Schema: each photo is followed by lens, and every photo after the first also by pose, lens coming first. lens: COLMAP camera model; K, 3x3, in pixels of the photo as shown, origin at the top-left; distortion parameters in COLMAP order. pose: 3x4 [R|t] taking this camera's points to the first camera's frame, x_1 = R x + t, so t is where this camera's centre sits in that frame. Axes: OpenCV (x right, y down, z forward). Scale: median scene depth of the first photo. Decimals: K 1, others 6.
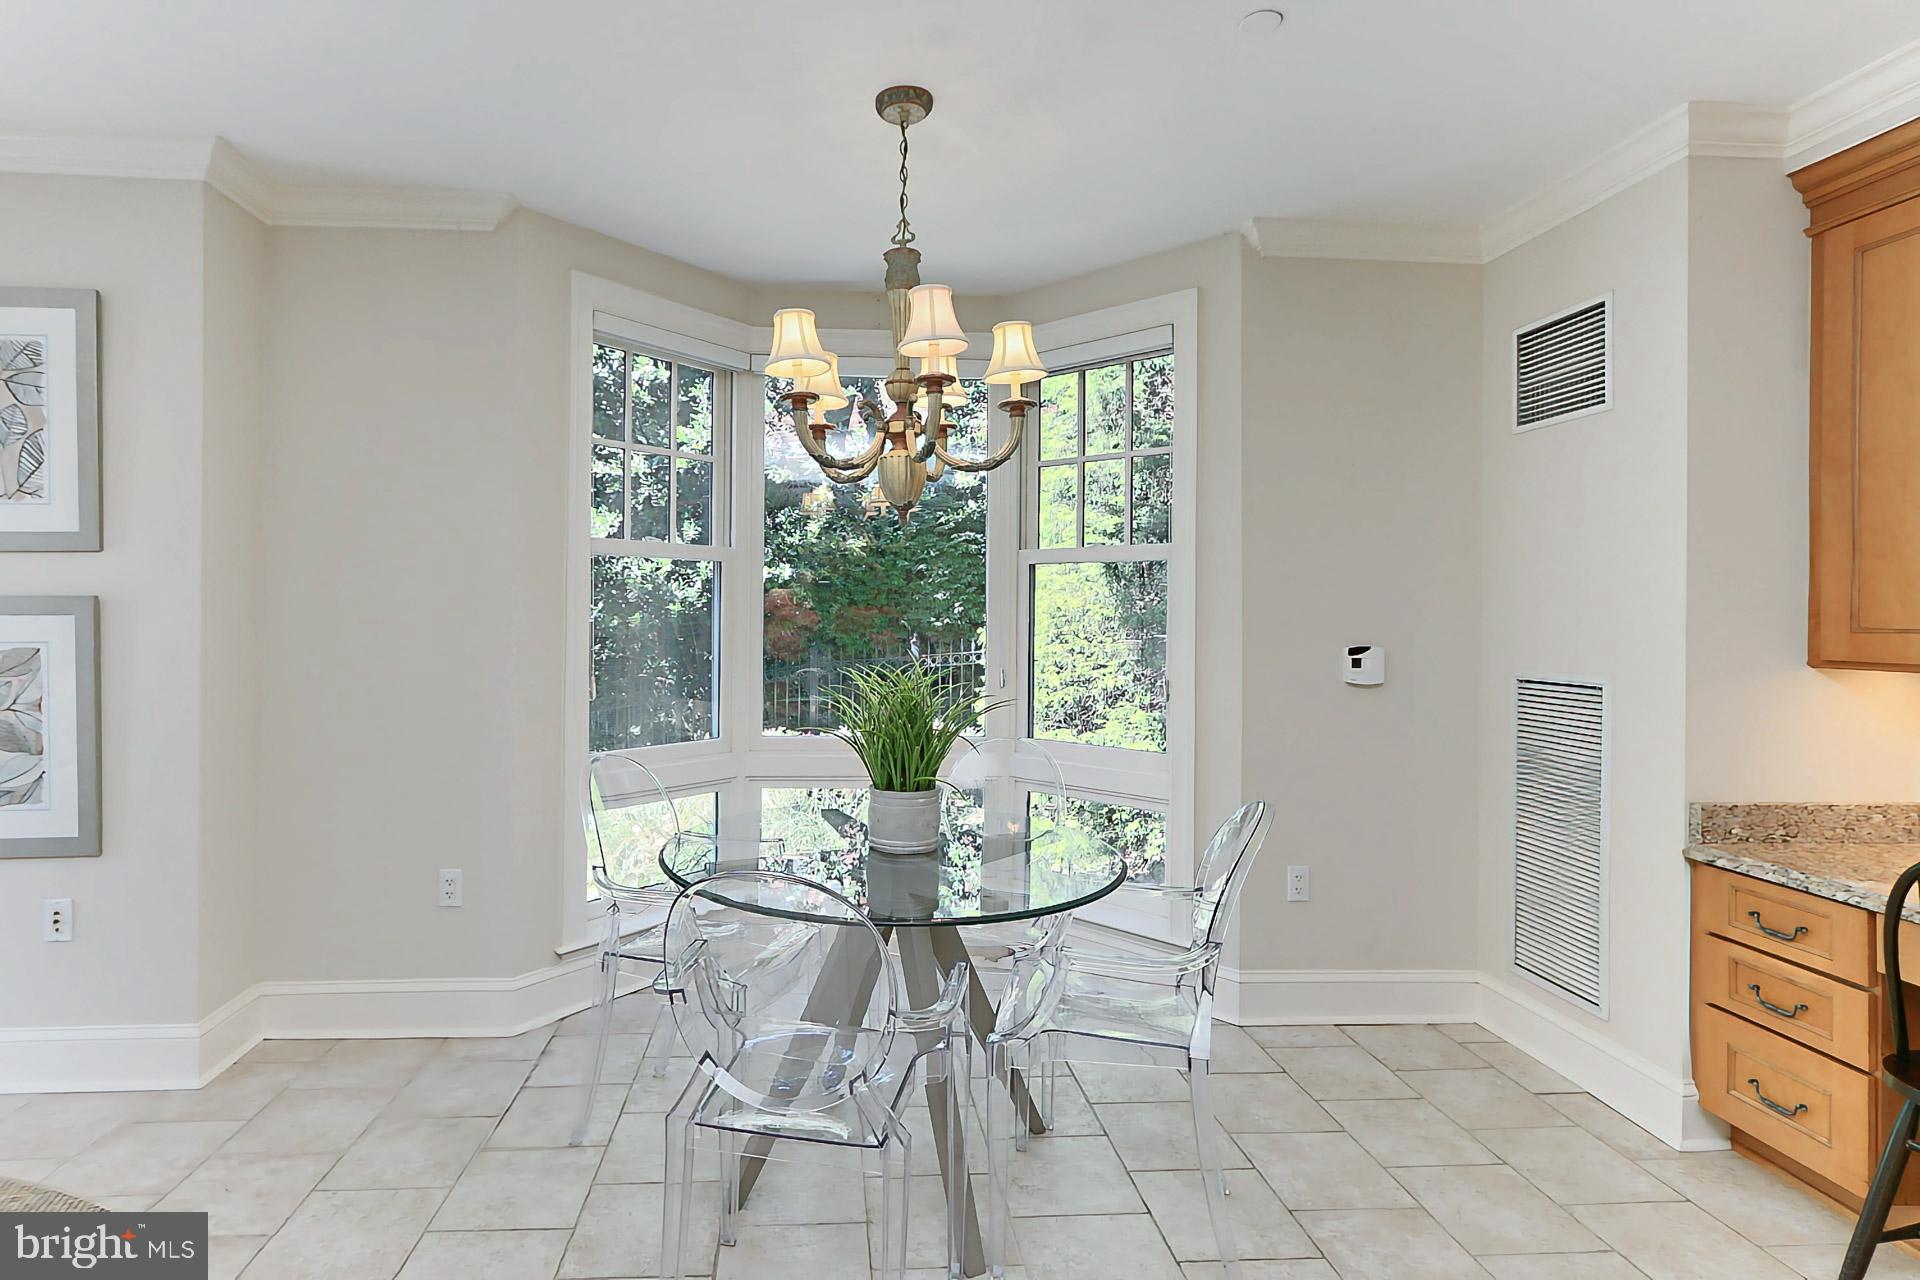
lens RADIAL K [[898.2, 0, 960.2], [0, 898.2, 608.6], [0, 0, 1]] dist [0.009815, 0.000998]
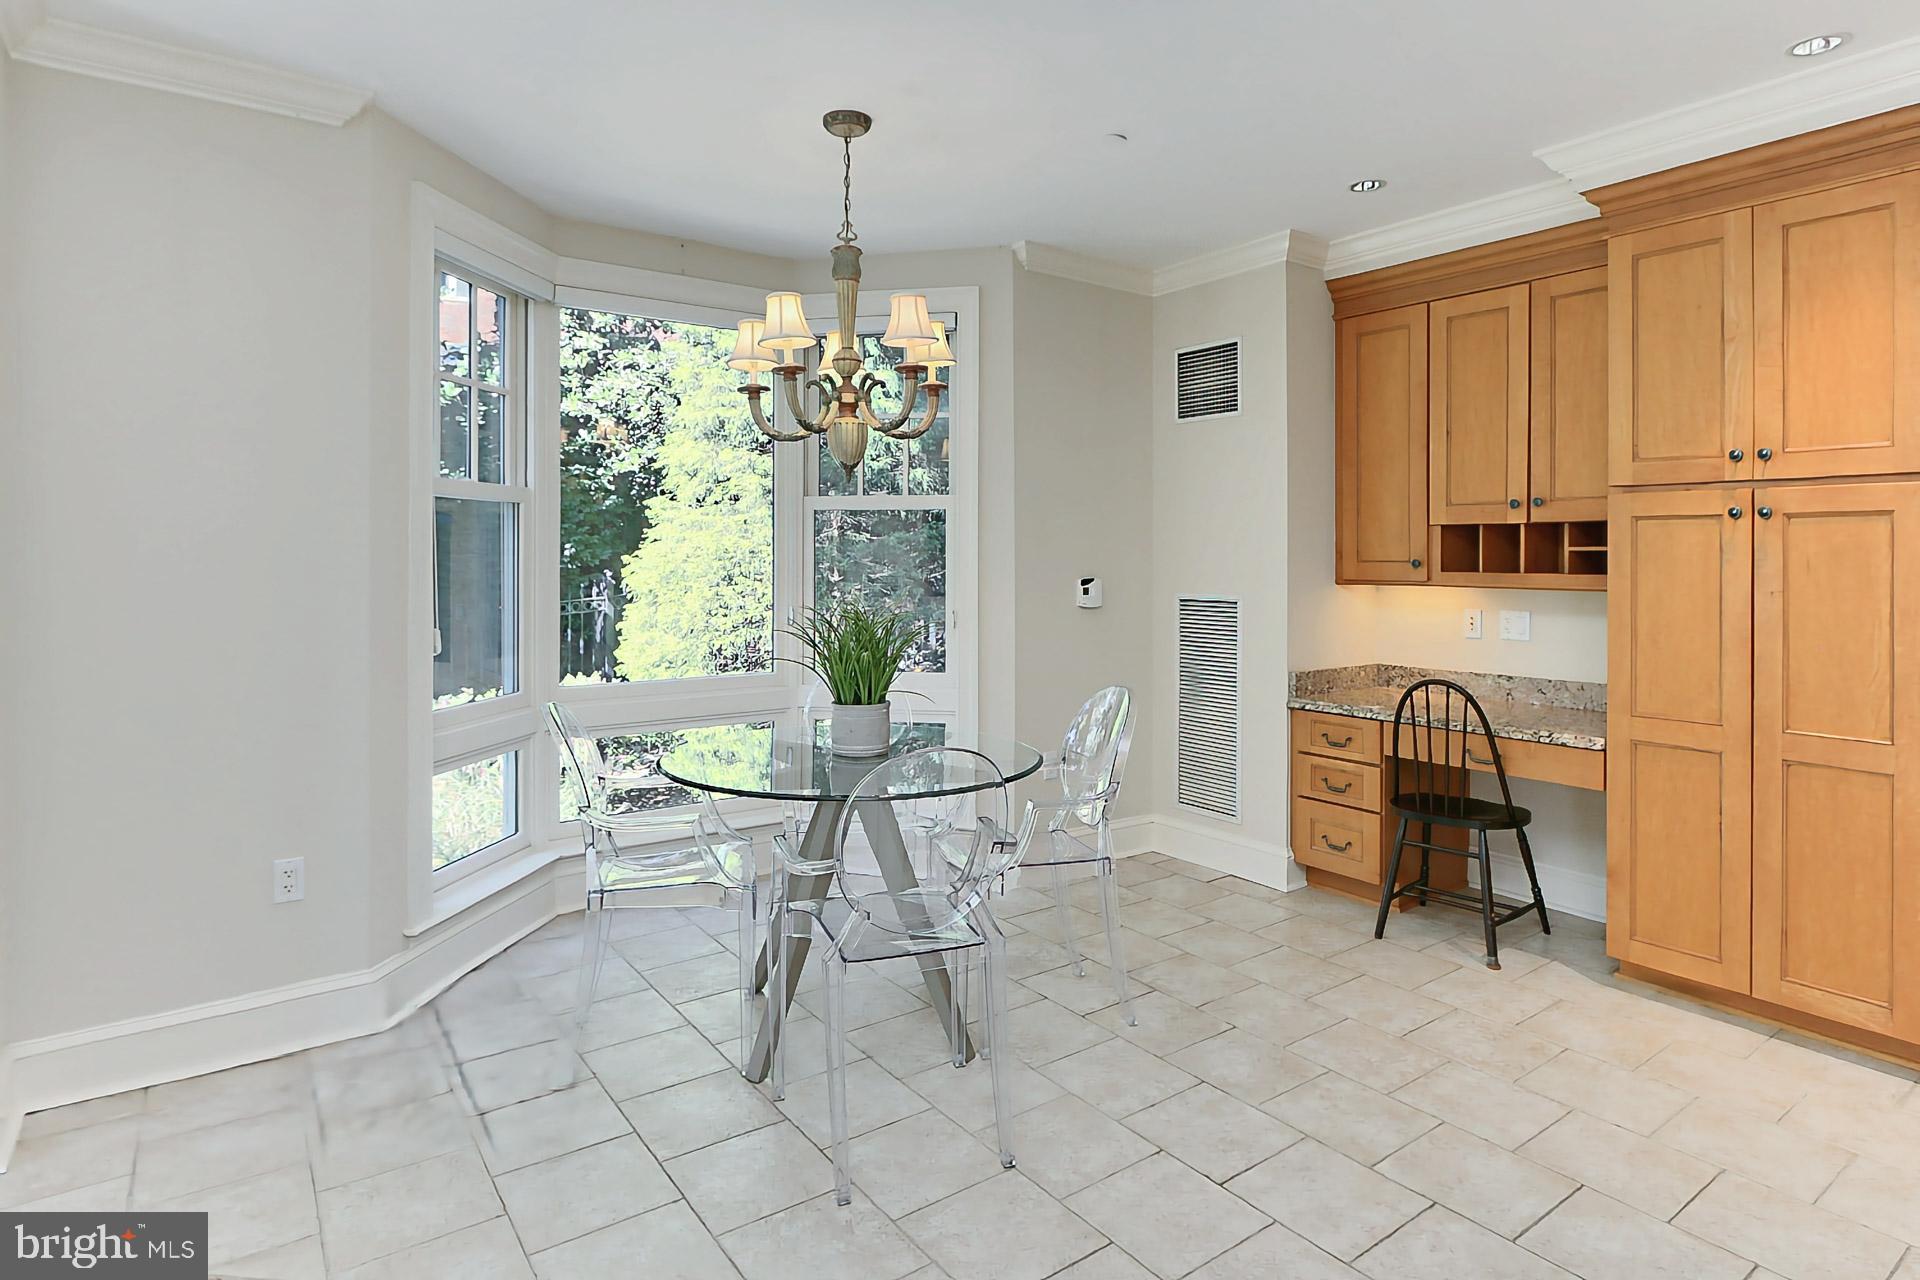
lens RADIAL K [[1041.3, 0, 960.2], [0, 1041.3, 549.1], [0, 0, 1]] dist [0.000172, 0.015037]
pose [[0.841098, -0.005210, 0.540858, -0.651160], [0.004352, 0.999986, 0.002865, -0.007177], [-0.540865, -0.000056, 0.841109, -0.213667]]
